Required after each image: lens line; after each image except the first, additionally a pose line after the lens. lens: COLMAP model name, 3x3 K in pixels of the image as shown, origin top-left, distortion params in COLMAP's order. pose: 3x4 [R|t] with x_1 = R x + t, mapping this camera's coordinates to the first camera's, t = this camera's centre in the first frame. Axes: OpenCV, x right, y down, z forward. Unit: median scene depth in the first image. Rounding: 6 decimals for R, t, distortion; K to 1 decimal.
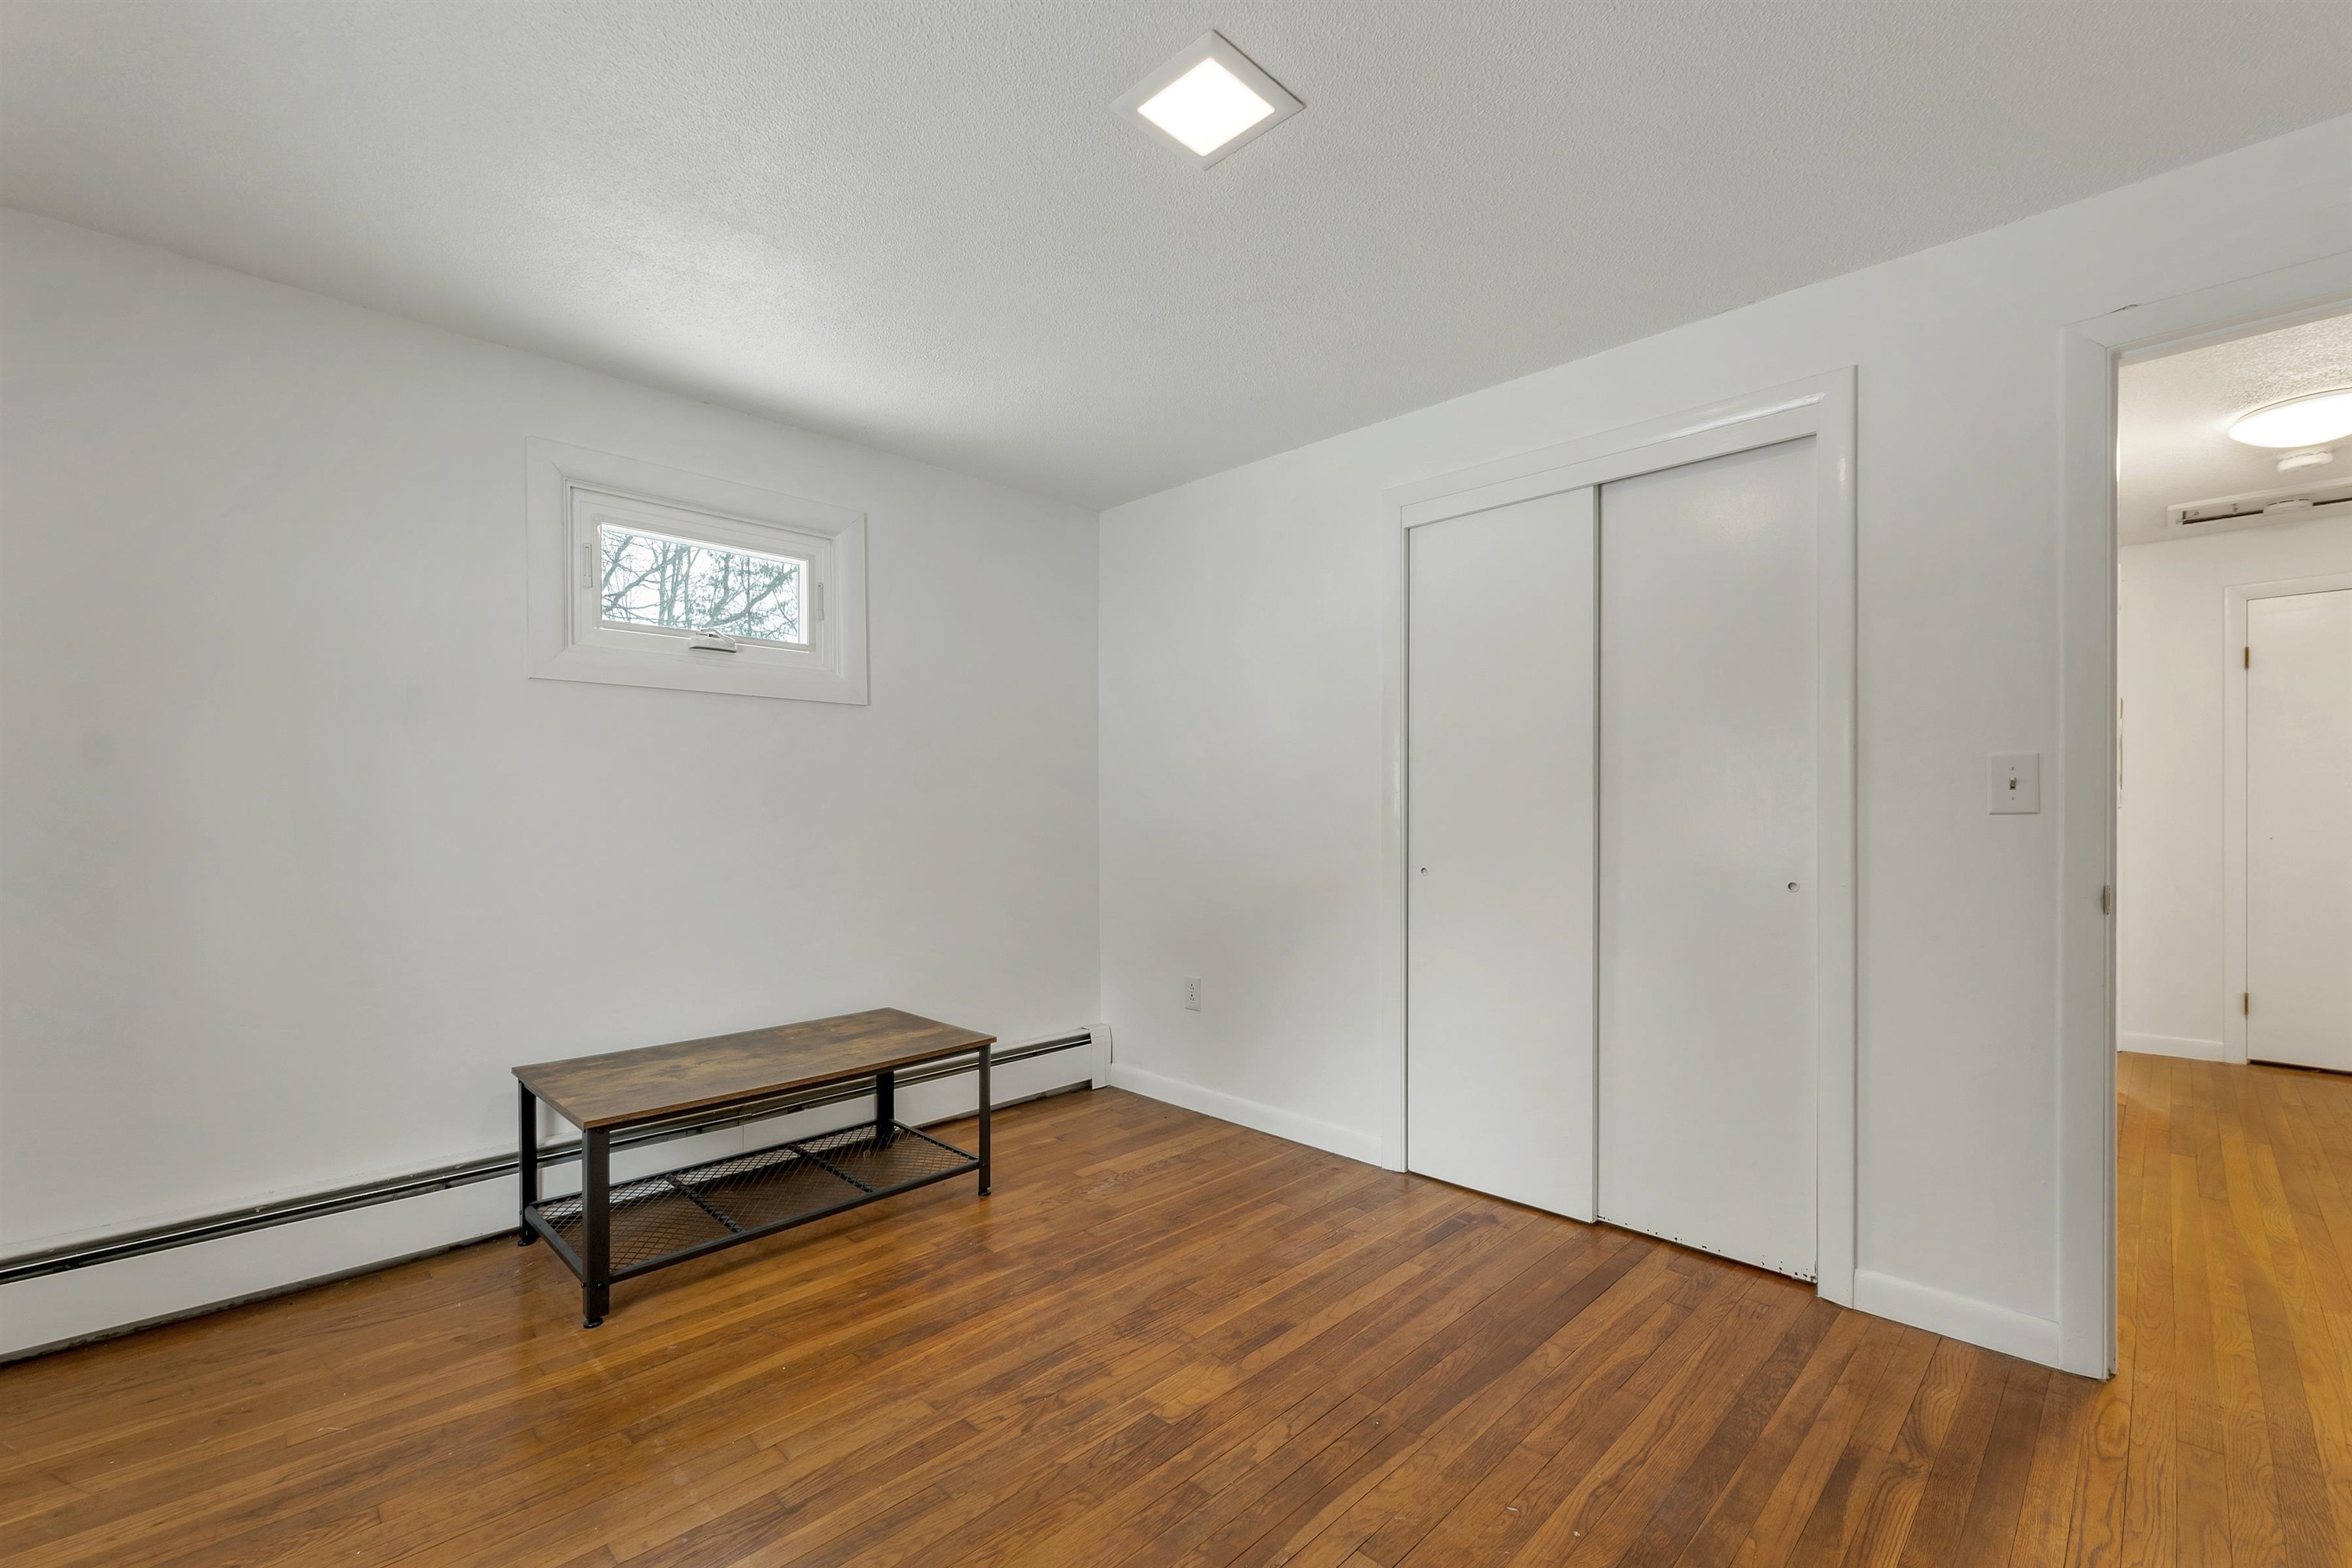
lens RADIAL K [[997.8, 0, 1171.7], [0, 997.8, 804.3], [0, 0, 1]] dist [0.000124, 0.000013]
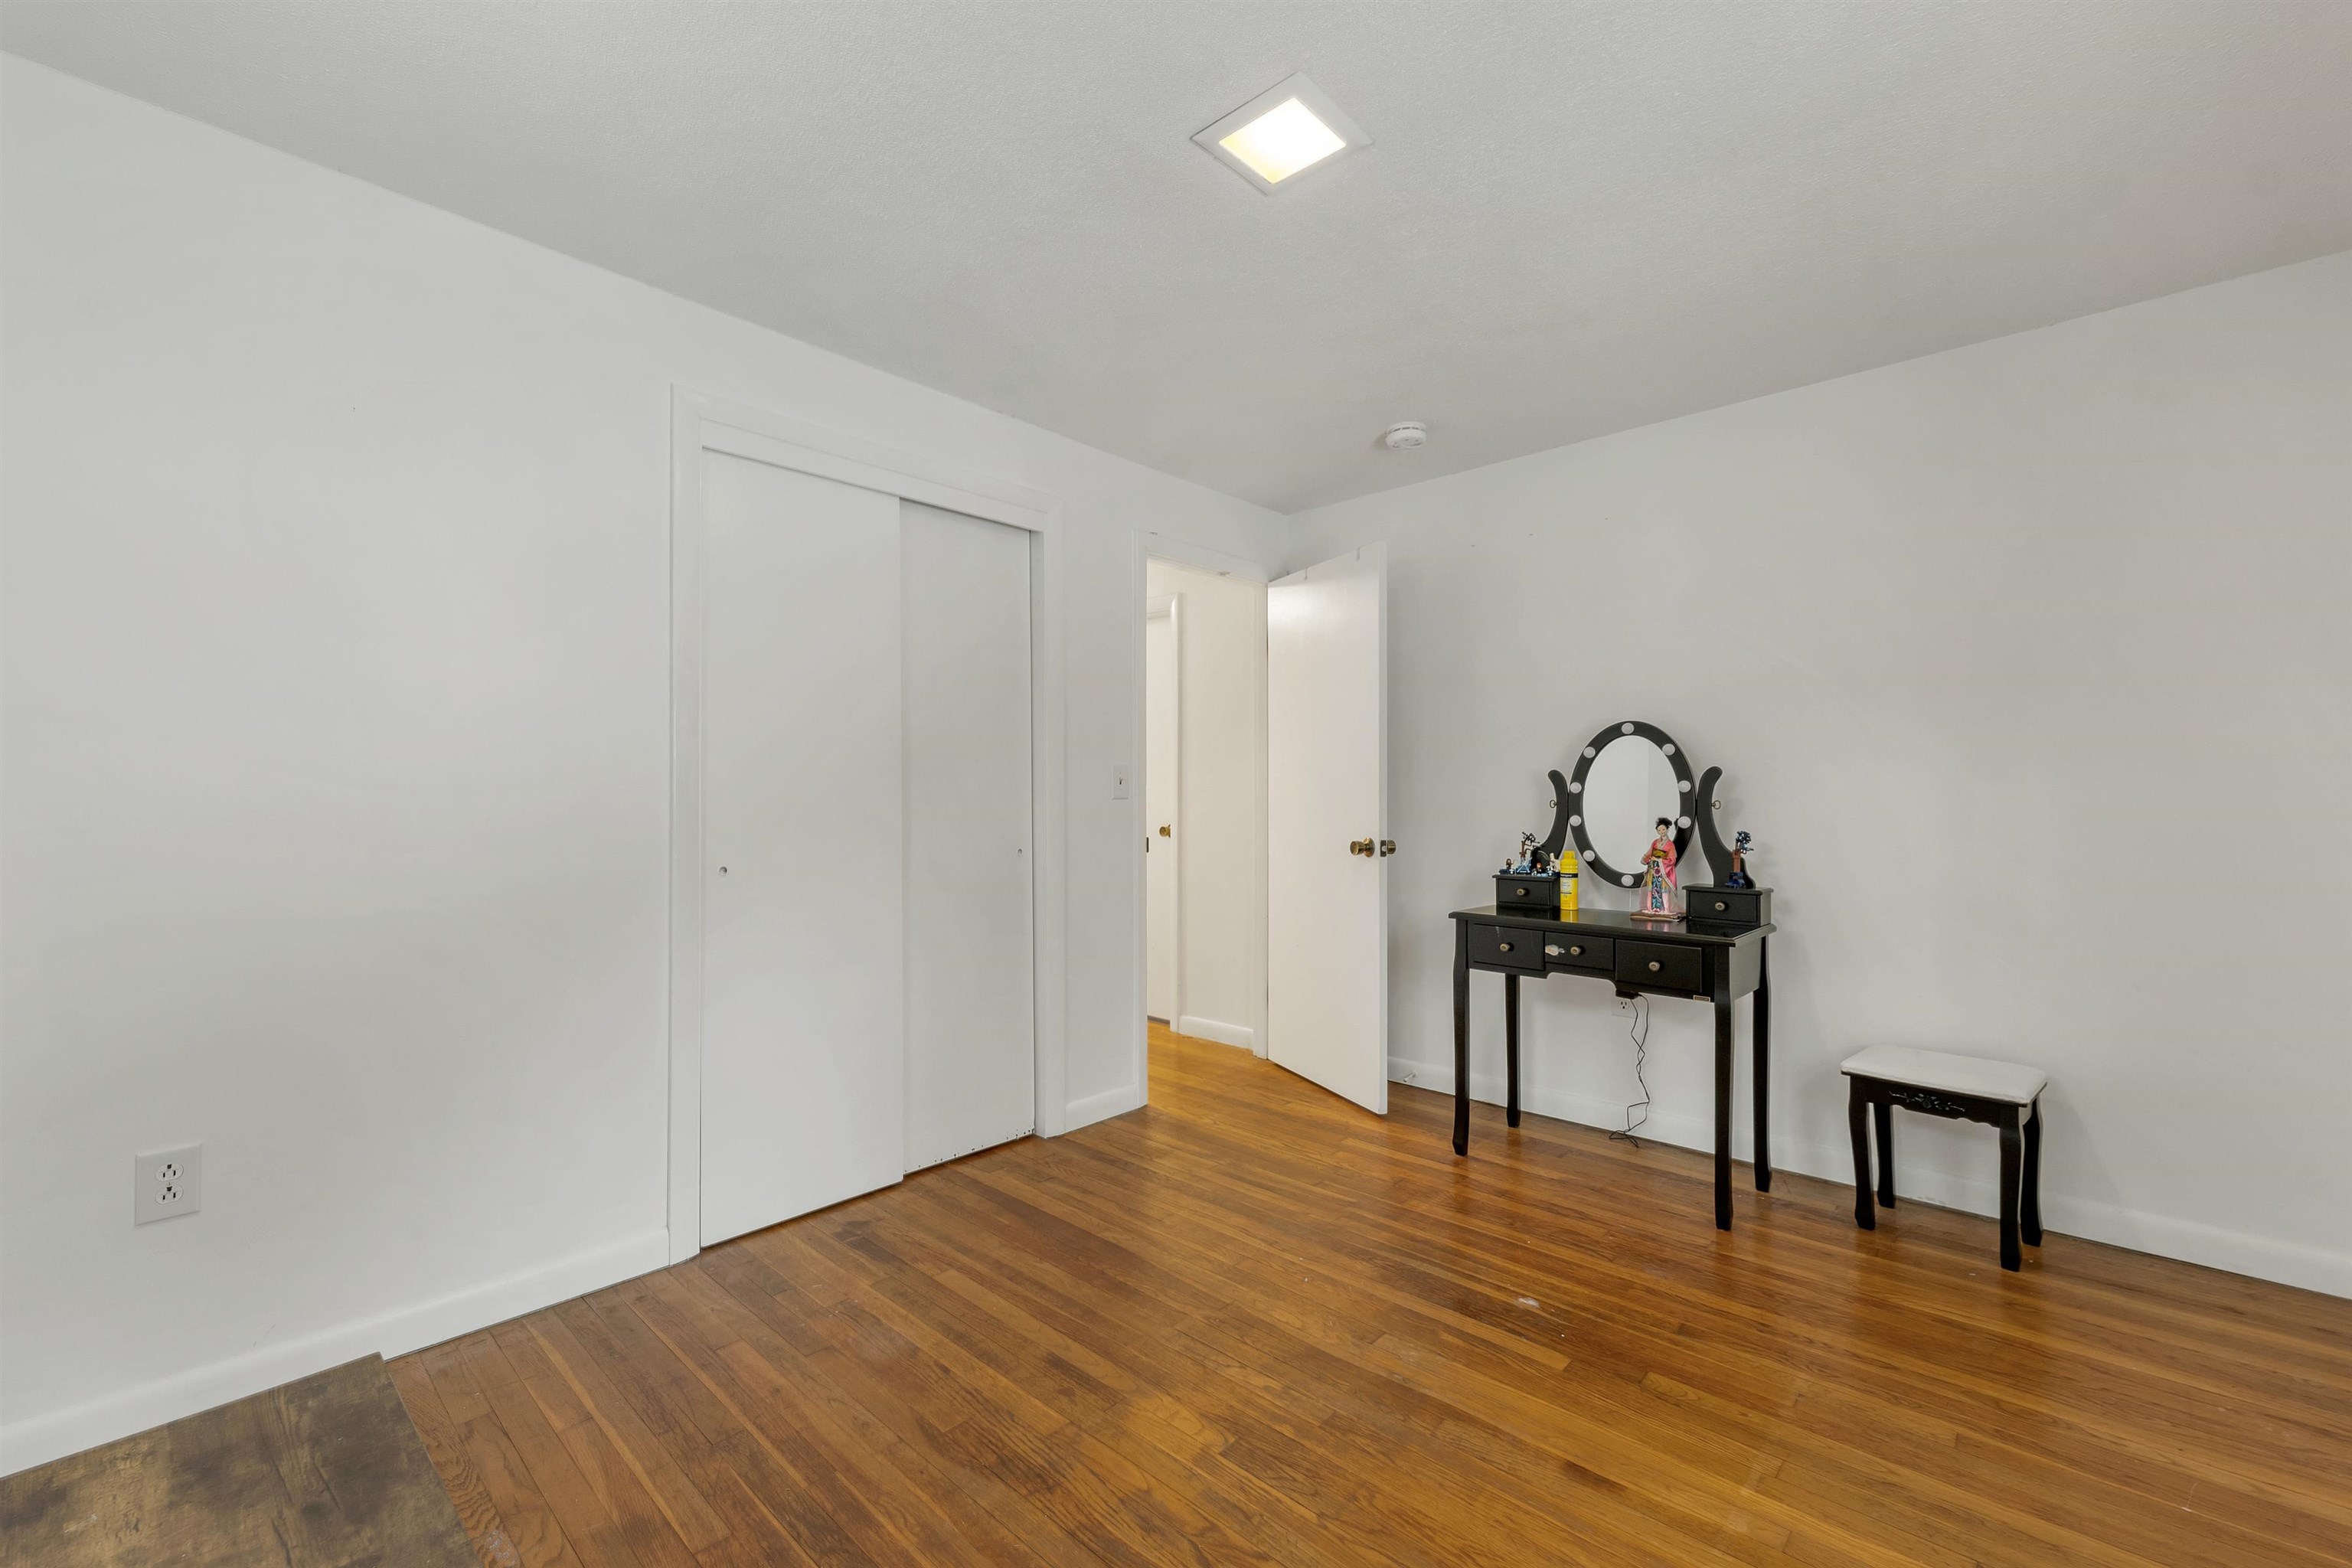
lens RADIAL K [[985.3, 0, 1177.2], [0, 985.3, 767.1], [0, 0, 1]] dist [0.003585, 0.000426]
pose [[-0.042815, 0.025078, 0.998768, -0.700550], [-0.002952, 0.999677, -0.025228, 0.005140], [-0.999079, -0.004028, -0.042727, 0.809449]]
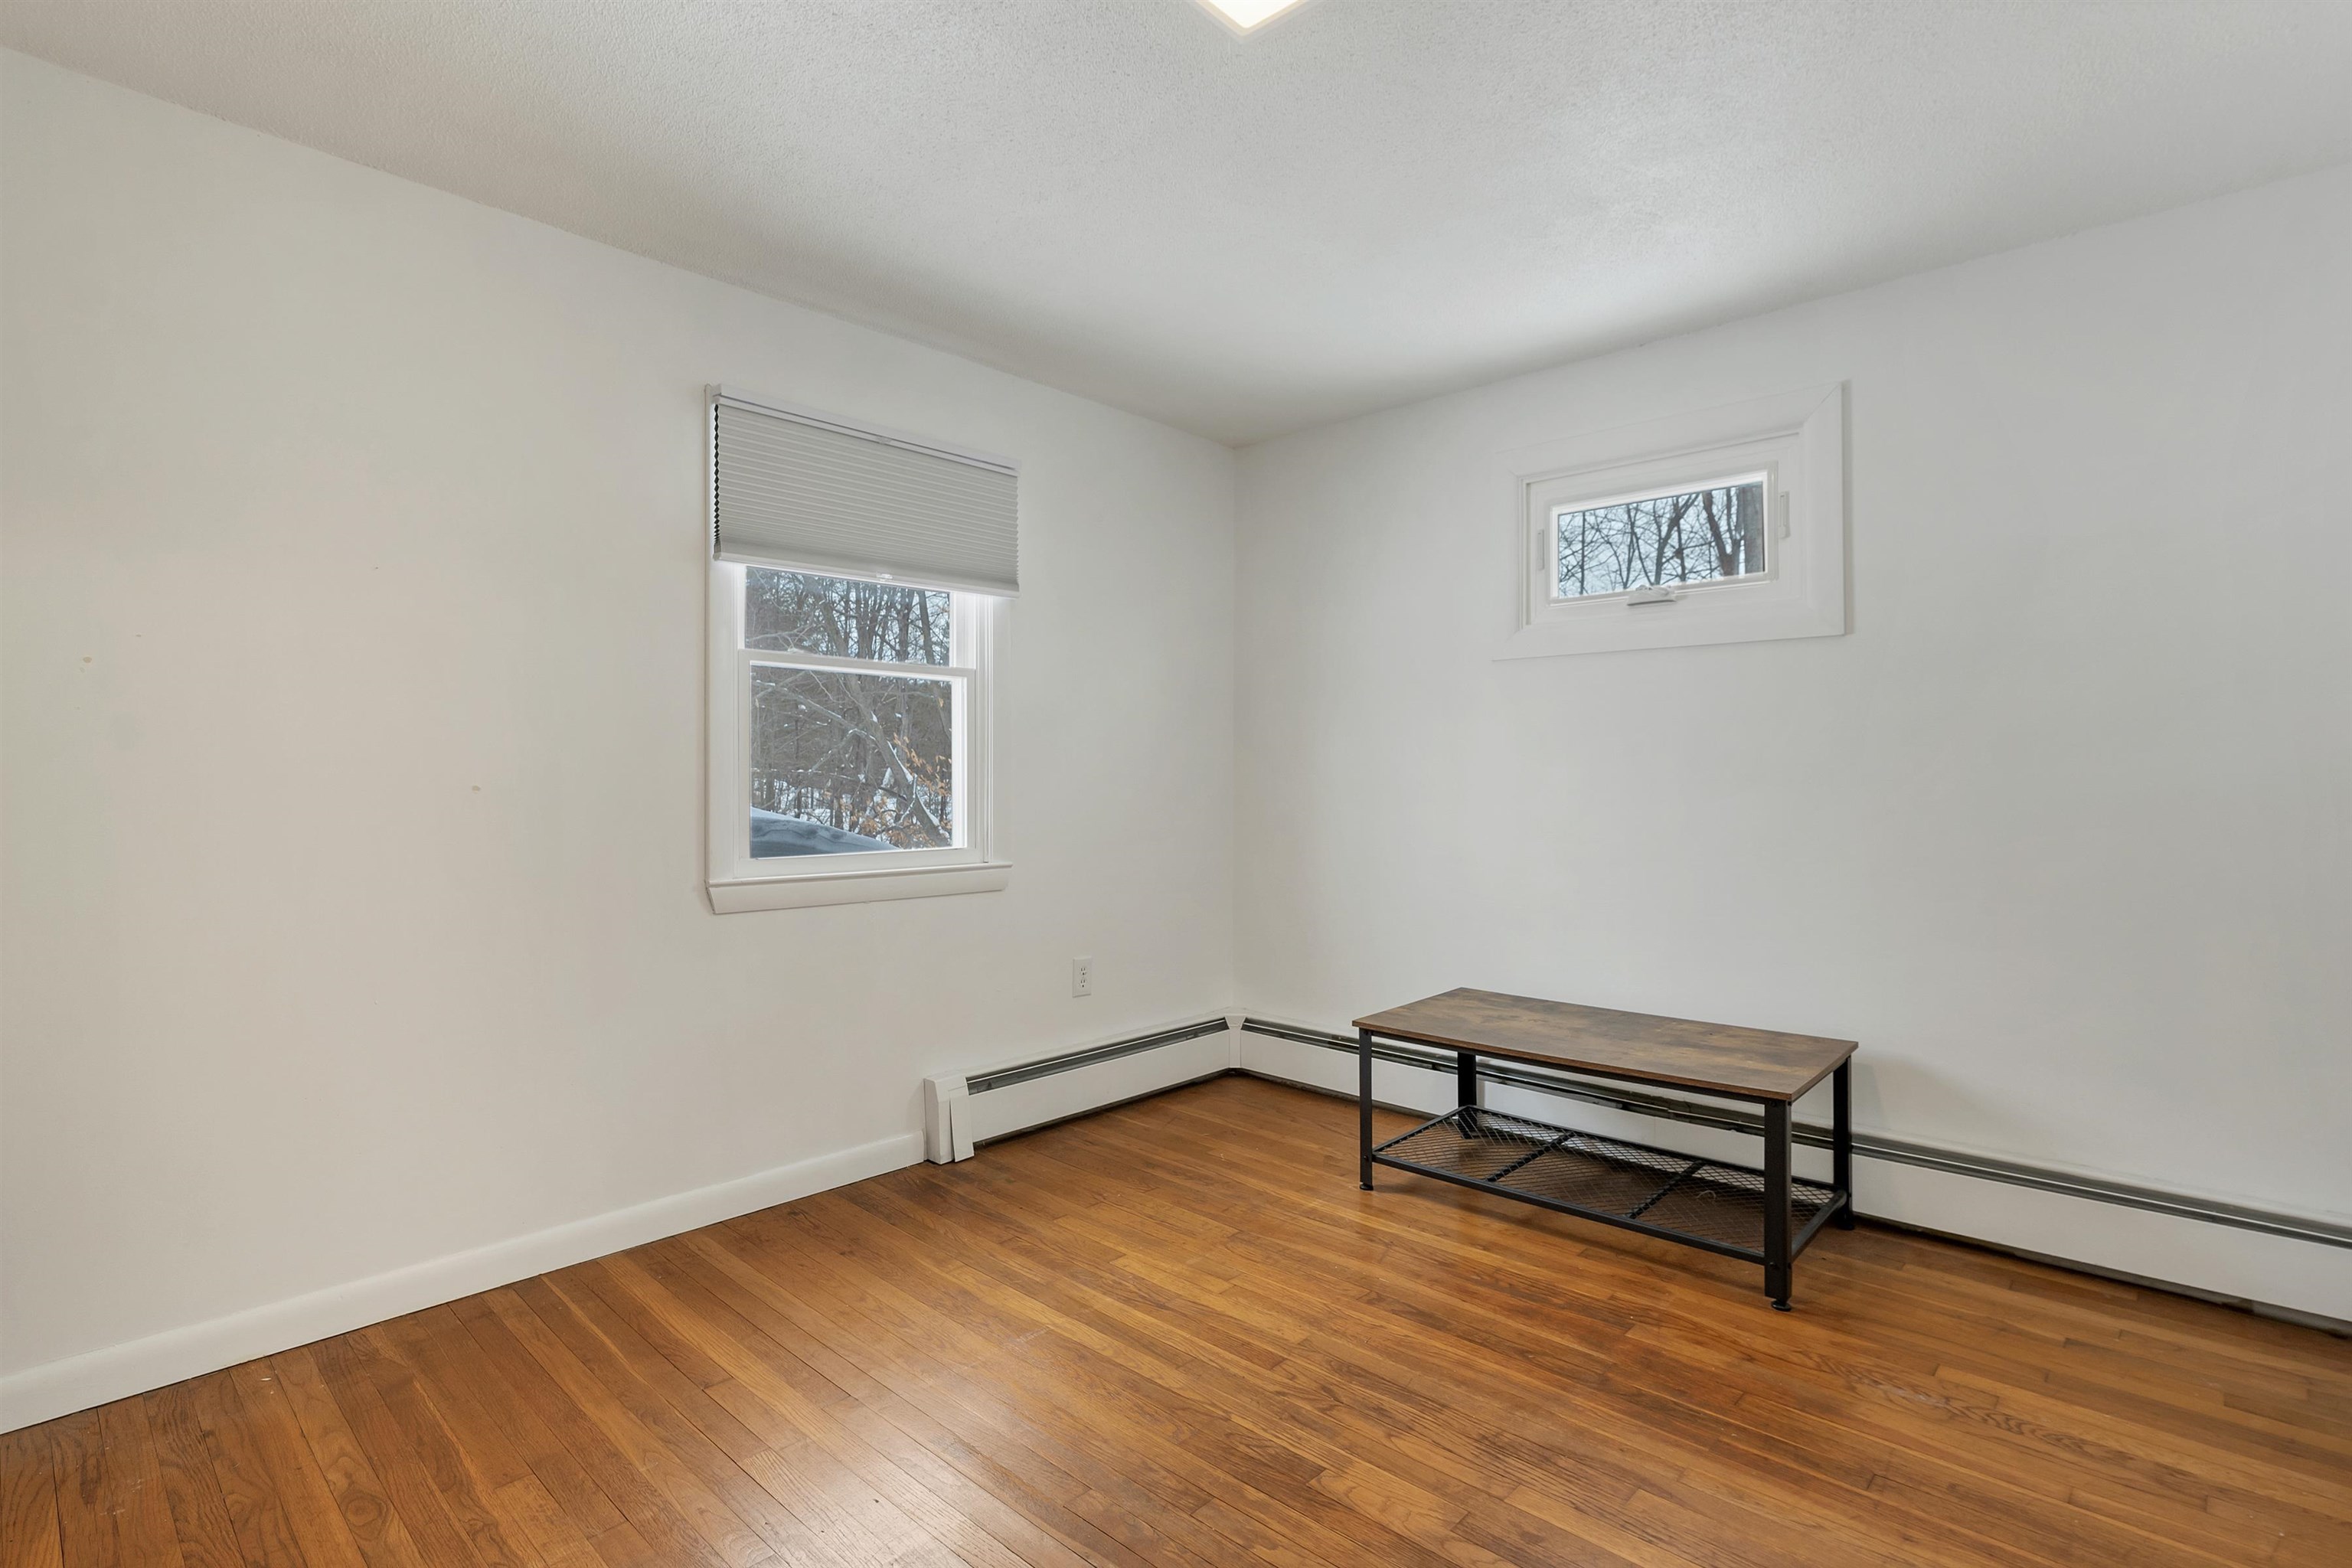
lens RADIAL K [[1126.0, 0, 1181.3], [0, 1126.0, 788.8], [0, 0, 1]] dist [-0.000003, 0.000551]
pose [[0.037010, 0.008936, -0.999275, 0.705151], [0.000386, 0.999960, 0.008956, 0.011101], [0.999315, -0.000718, 0.037005, 0.630139]]
